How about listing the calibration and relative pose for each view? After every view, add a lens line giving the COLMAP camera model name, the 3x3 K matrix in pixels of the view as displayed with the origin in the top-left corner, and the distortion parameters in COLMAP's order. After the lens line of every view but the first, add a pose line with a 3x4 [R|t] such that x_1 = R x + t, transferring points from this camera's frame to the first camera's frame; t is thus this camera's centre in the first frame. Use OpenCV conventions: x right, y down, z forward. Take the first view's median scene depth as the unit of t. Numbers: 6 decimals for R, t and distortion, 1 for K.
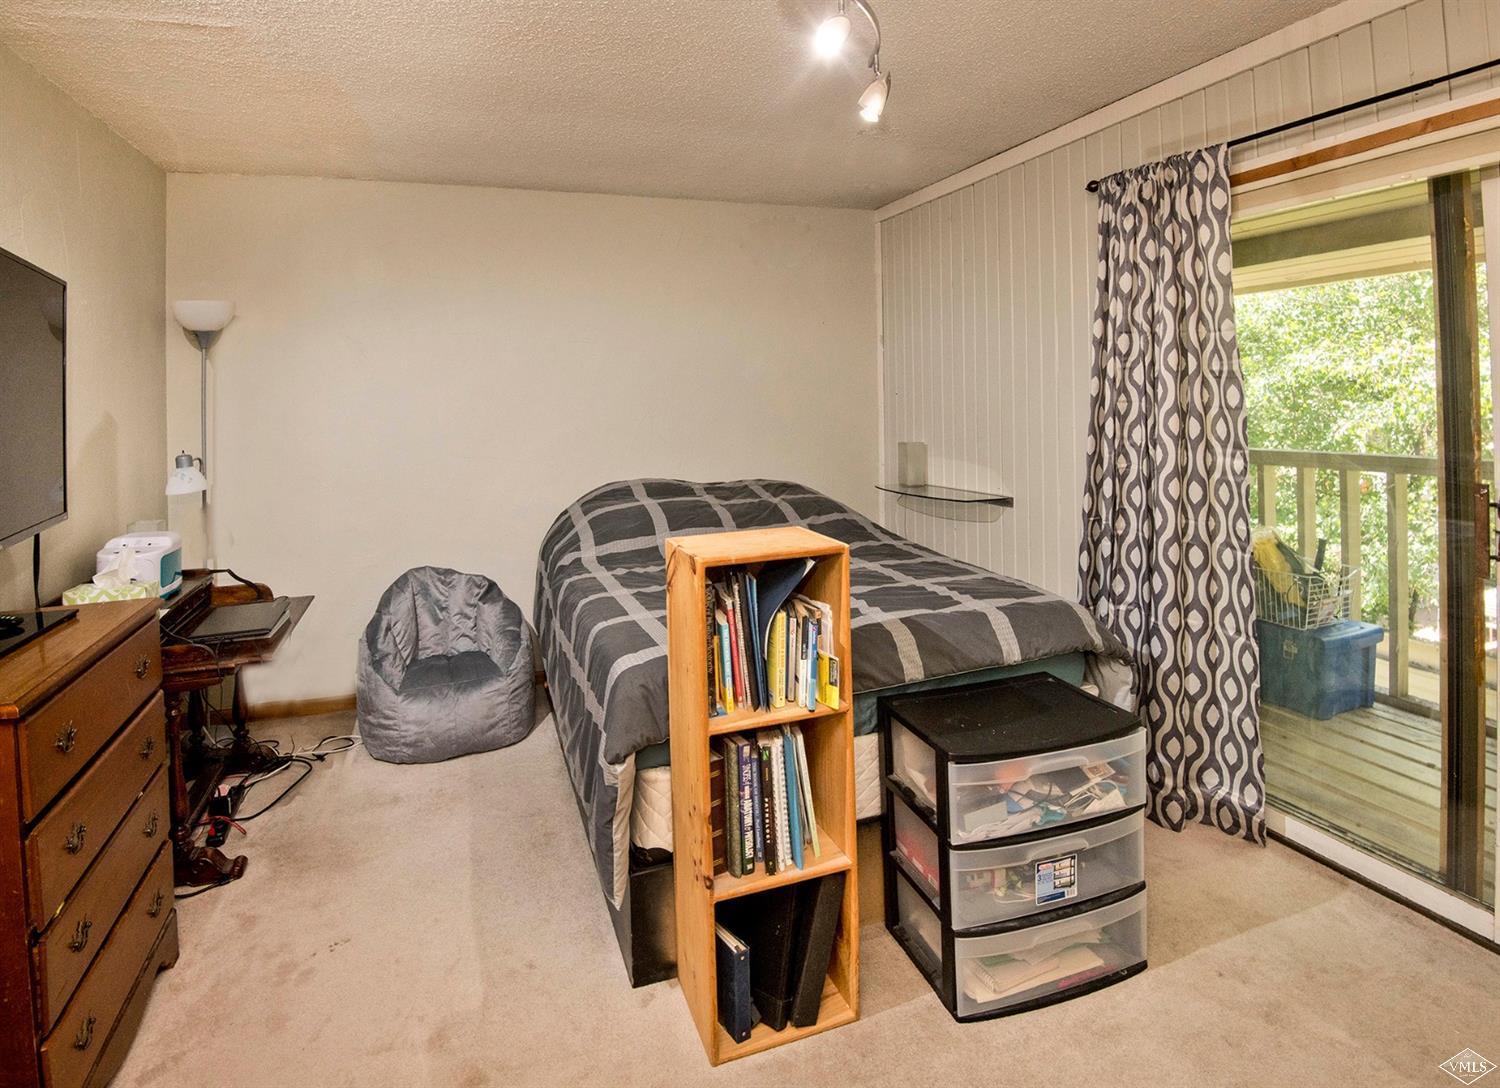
lens RADIAL K [[770.3, 0, 747.7], [0, 770.3, 524.1], [0, 0, 1]] dist [-0.002144, -0.001647]
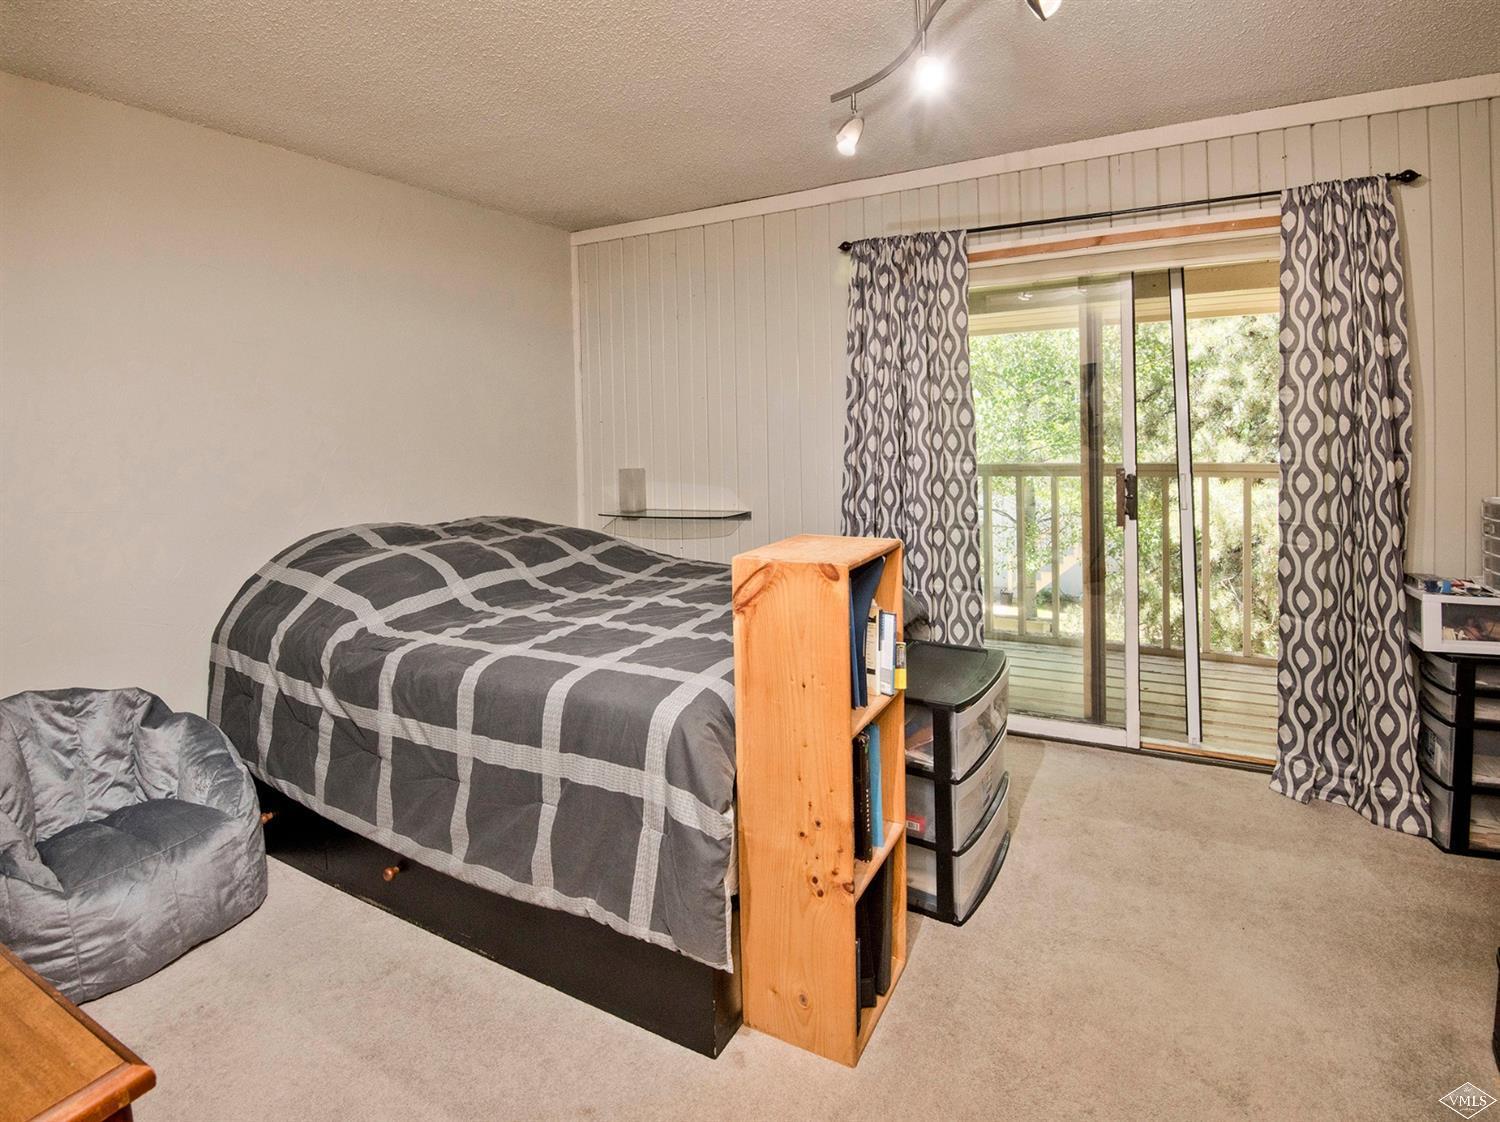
lens RADIAL K [[750.3, 0, 750.0], [0, 750.3, 561.0], [0, 0, 1]] dist [0.052610, -0.045262]
pose [[0.747881, -0.114104, 0.653952, -0.541520], [0.117049, 0.992349, 0.039287, -0.007830], [-0.653432, 0.047162, 0.755515, 0.227436]]
